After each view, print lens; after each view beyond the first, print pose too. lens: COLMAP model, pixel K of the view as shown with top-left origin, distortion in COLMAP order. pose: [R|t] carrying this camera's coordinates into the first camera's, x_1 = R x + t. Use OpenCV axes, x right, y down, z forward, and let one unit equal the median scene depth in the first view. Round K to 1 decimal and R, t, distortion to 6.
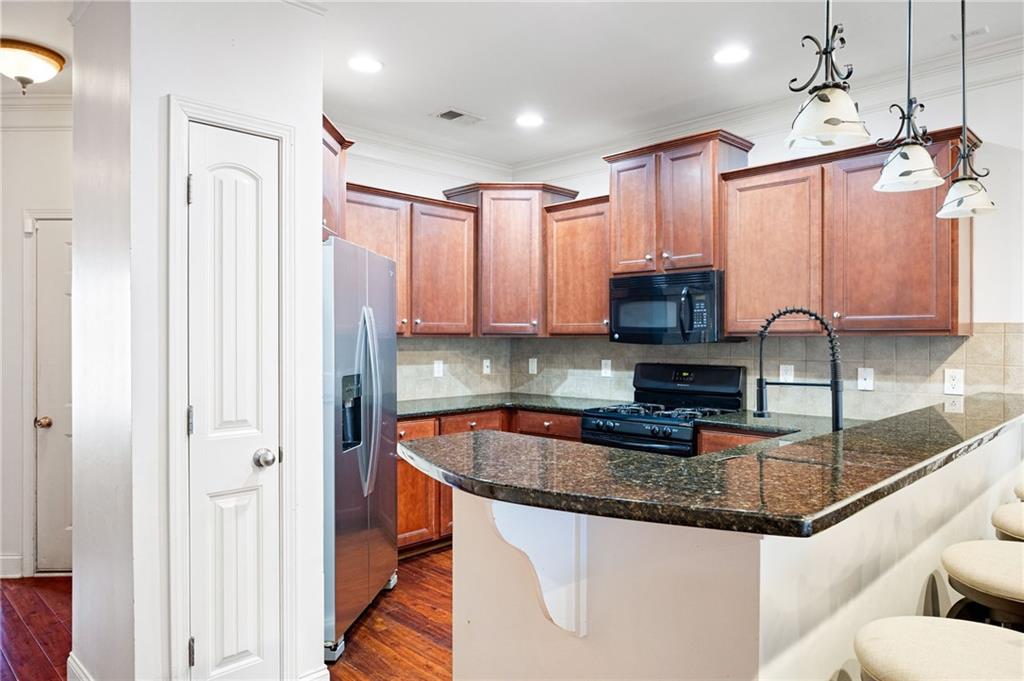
lens RADIAL K [[669.3, 0, 523.5], [0, 669.3, 340.6], [0, 0, 1]] dist [0.001239, 0.000897]
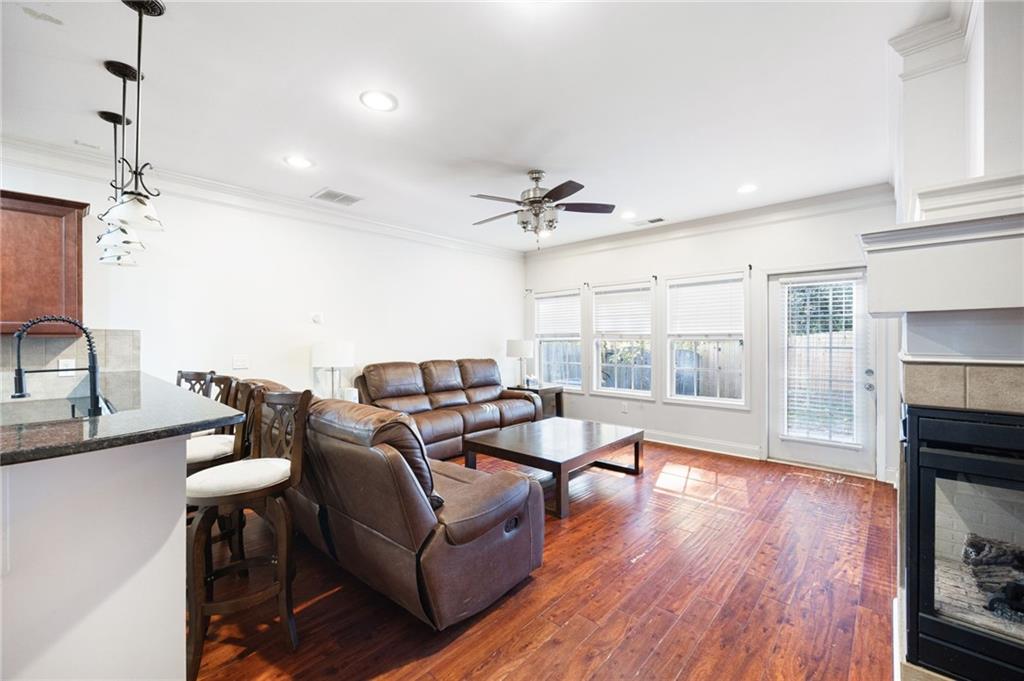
lens RADIAL K [[410.6, 0, 513.6], [0, 410.6, 339.4], [0, 0, 1]] dist [-0.002065, -0.000086]
pose [[-0.029402, -0.001713, 0.999566, -0.231246], [0.004722, 0.999987, 0.001853, 0.000839], [-0.999557, 0.004774, -0.029394, 0.020804]]
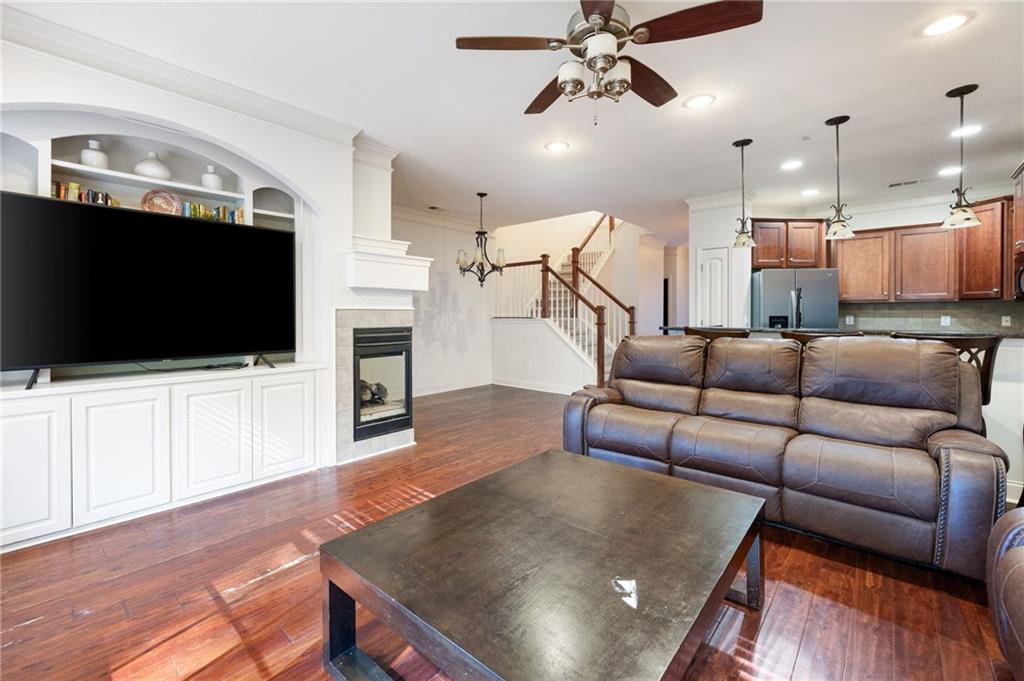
lens RADIAL K [[436.5, 0, 494.9], [0, 436.5, 316.7], [0, 0, 1]] dist [-0.000818, -0.000146]
pose [[0.039518, 0.006022, -0.999201, 1.030563], [-0.000826, 0.999982, 0.005994, 0.030169], [0.999219, 0.000589, 0.039522, -0.179066]]
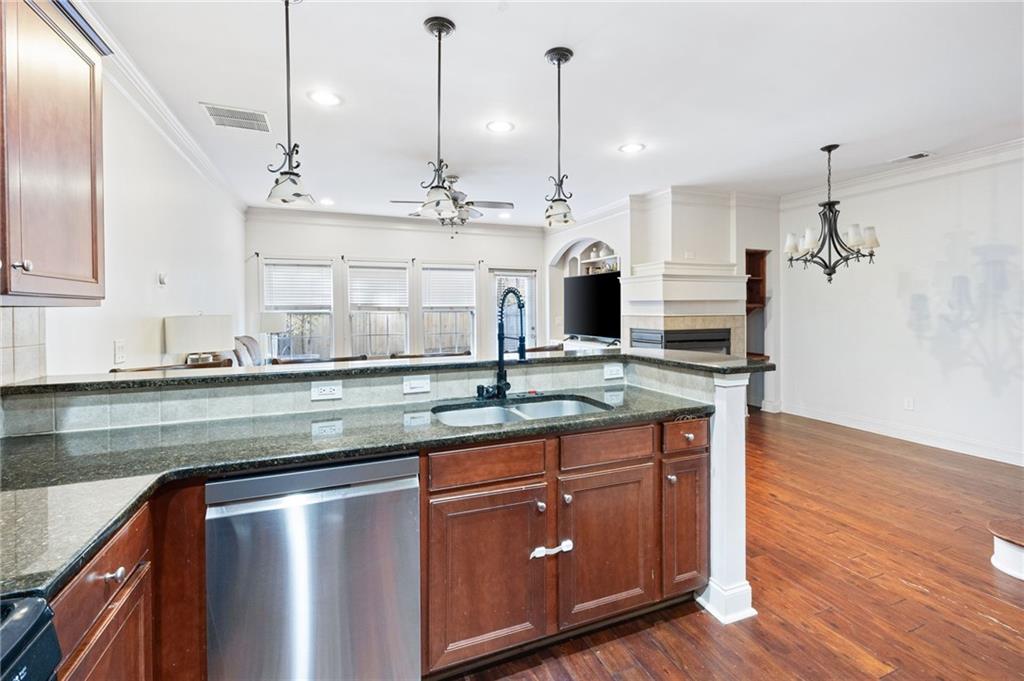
lens RADIAL K [[456.6, 0, 513.7], [0, 456.6, 313.3], [0, 0, 1]] dist [0.000669, 0.000310]
pose [[-0.919027, 0.002982, 0.394183, -0.007830], [0.007794, 0.999913, 0.010607, -0.001765], [-0.394117, 0.012820, -0.918971, 0.912822]]
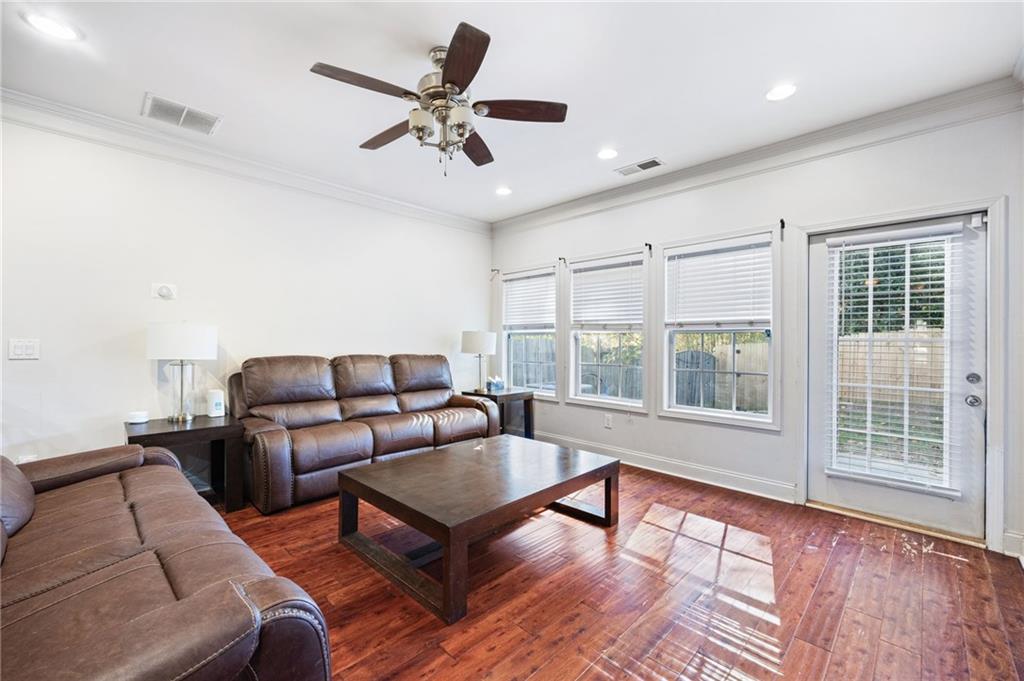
lens RADIAL K [[418.3, 0, 512.5], [0, 418.3, 338.7], [0, 0, 1]] dist [0.001369, -0.000345]
pose [[0.003023, 0.006260, 0.999976, 0.050004], [-0.007079, 0.999955, -0.006238, 0.031070], [-0.999970, -0.007060, 0.003067, -0.136805]]
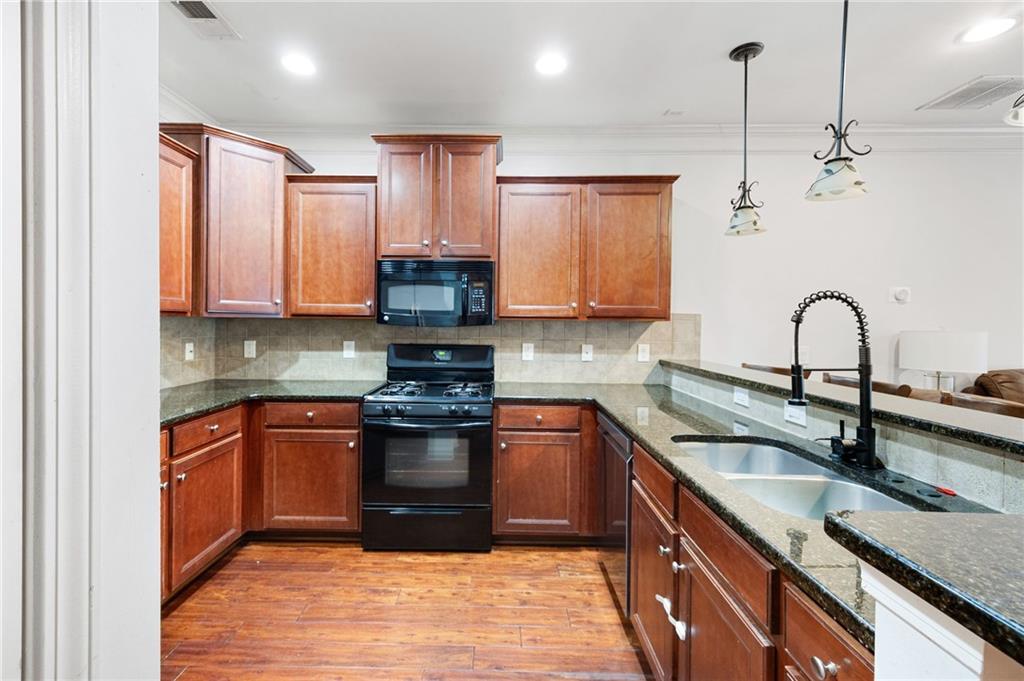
lens RADIAL K [[438.8, 0, 499.3], [0, 438.8, 328.2], [0, 0, 1]] dist [0.007905, -0.000060]
pose [[0.725655, -0.000357, 0.688058, -0.187374], [-0.008835, 0.999913, 0.009837, 0.000635], [-0.688002, -0.013218, 0.725589, 0.398301]]
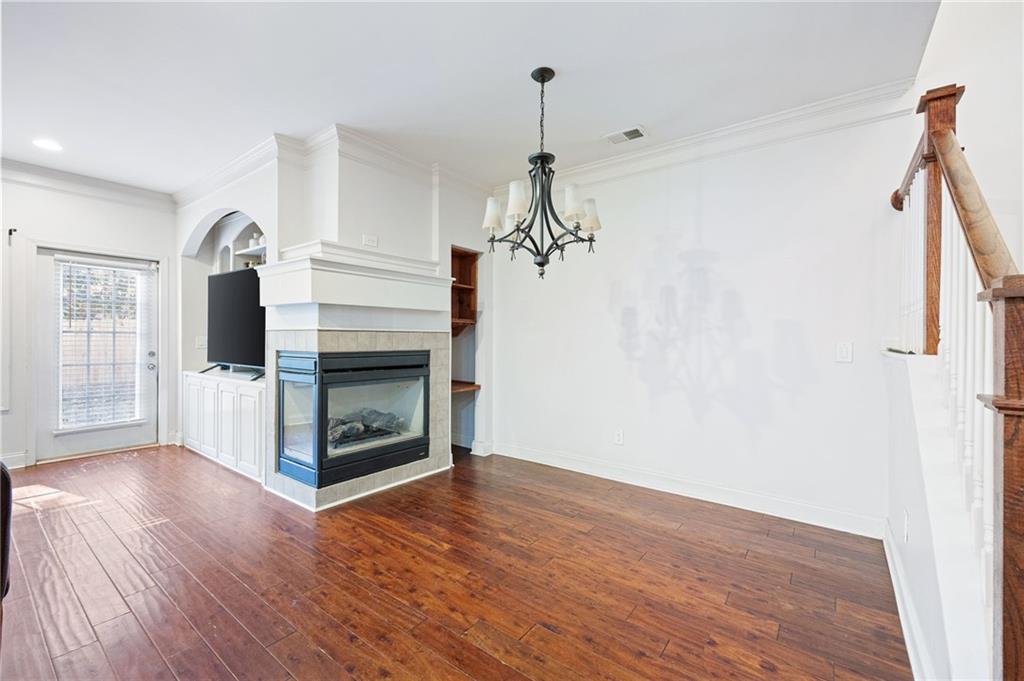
lens RADIAL K [[424.0, 0, 516.9], [0, 424.0, 339.2], [0, 0, 1]] dist [0.003728, 0.000102]
pose [[-0.991035, -0.005120, -0.133508, -0.119836], [-0.005642, 0.999978, 0.003530, 0.032153], [0.133487, 0.004251, -0.991041, 0.385515]]
